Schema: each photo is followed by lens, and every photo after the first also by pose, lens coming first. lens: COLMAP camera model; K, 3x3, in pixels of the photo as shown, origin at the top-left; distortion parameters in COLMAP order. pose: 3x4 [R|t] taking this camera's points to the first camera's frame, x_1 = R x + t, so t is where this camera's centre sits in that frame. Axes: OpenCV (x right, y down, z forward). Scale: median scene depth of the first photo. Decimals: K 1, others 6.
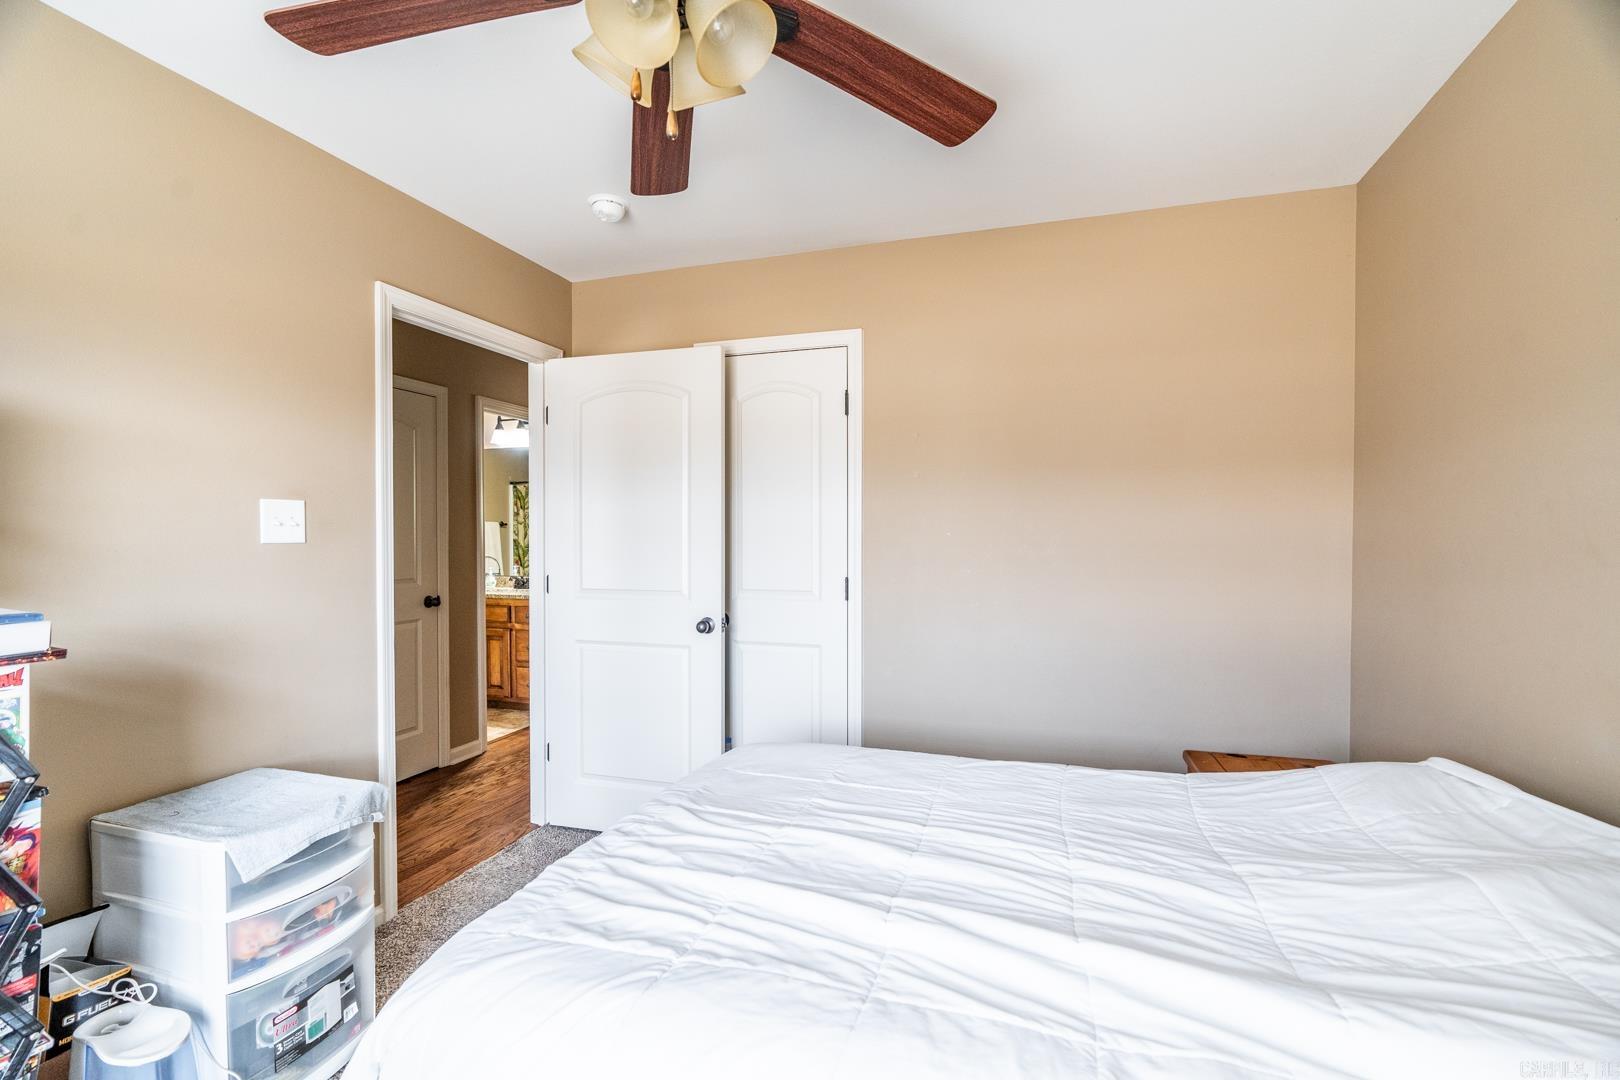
lens RADIAL K [[728.8, 0, 806.3], [0, 728.8, 540.6], [0, 0, 1]] dist [-0.016322, 0.006632]
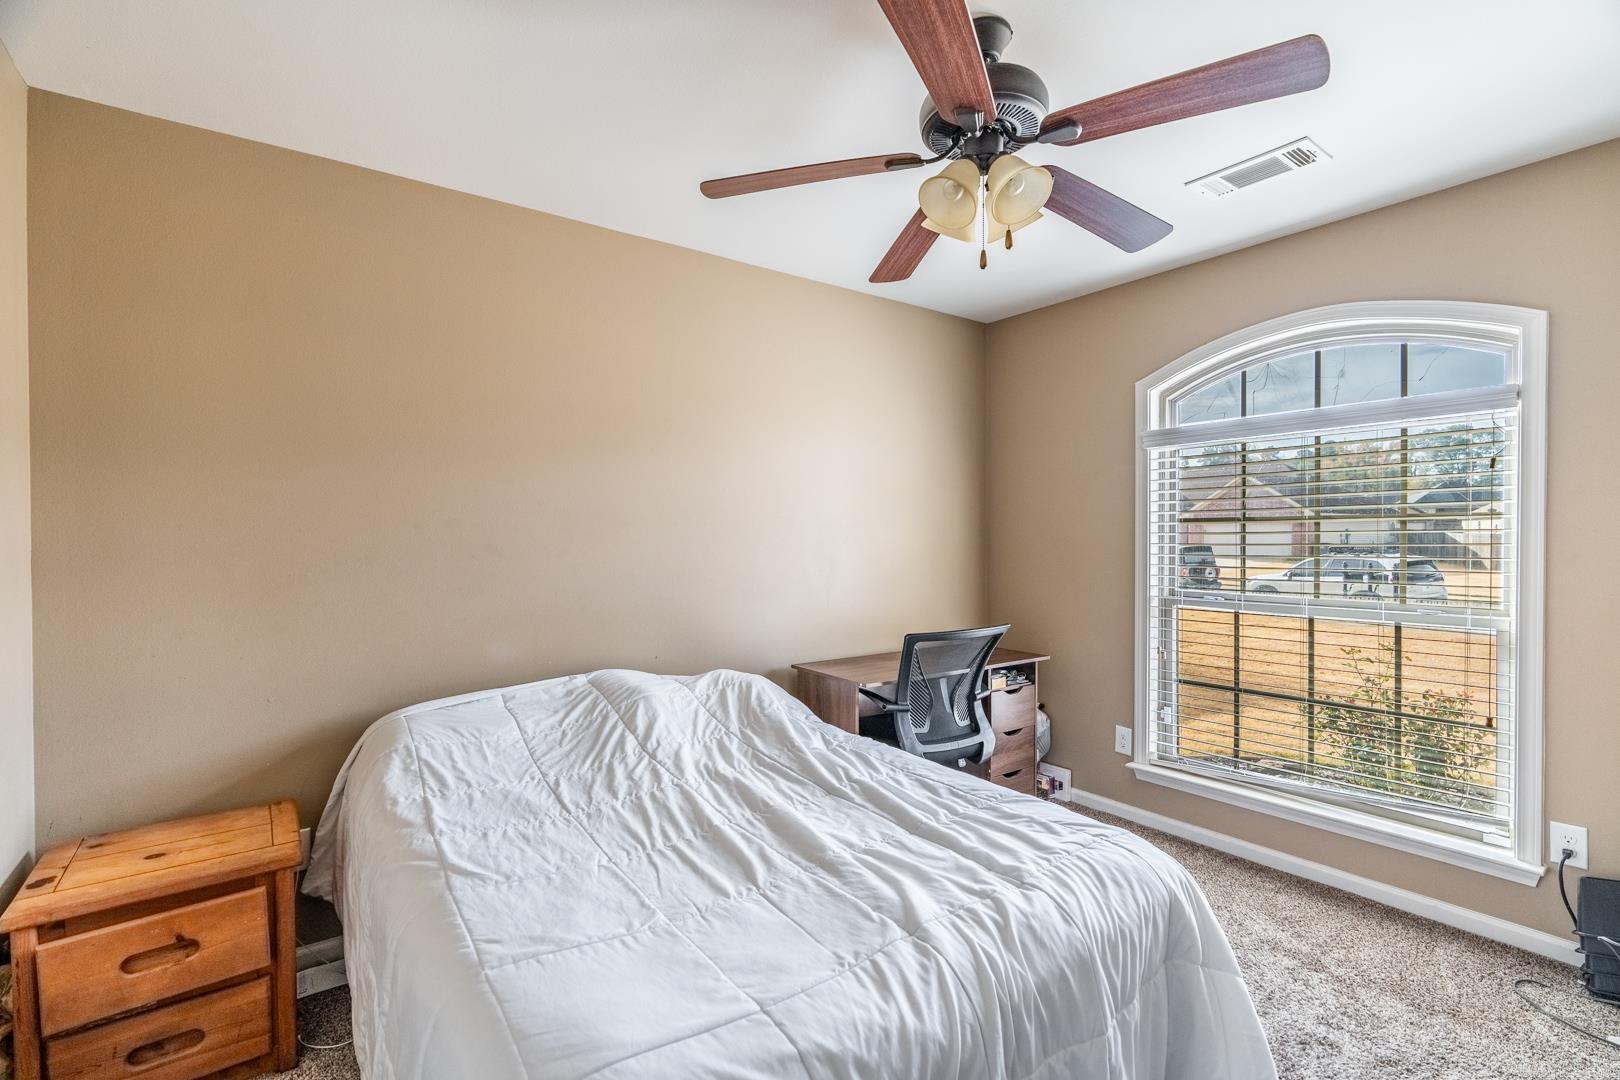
lens RADIAL K [[728.8, 0, 806.3], [0, 728.8, 540.6], [0, 0, 1]] dist [-0.016322, 0.006632]
pose [[-0.810337, -0.003205, 0.585956, -0.440507], [0.009253, 0.999790, 0.018264, -0.025517], [-0.585892, 0.020222, -0.810137, 1.389099]]
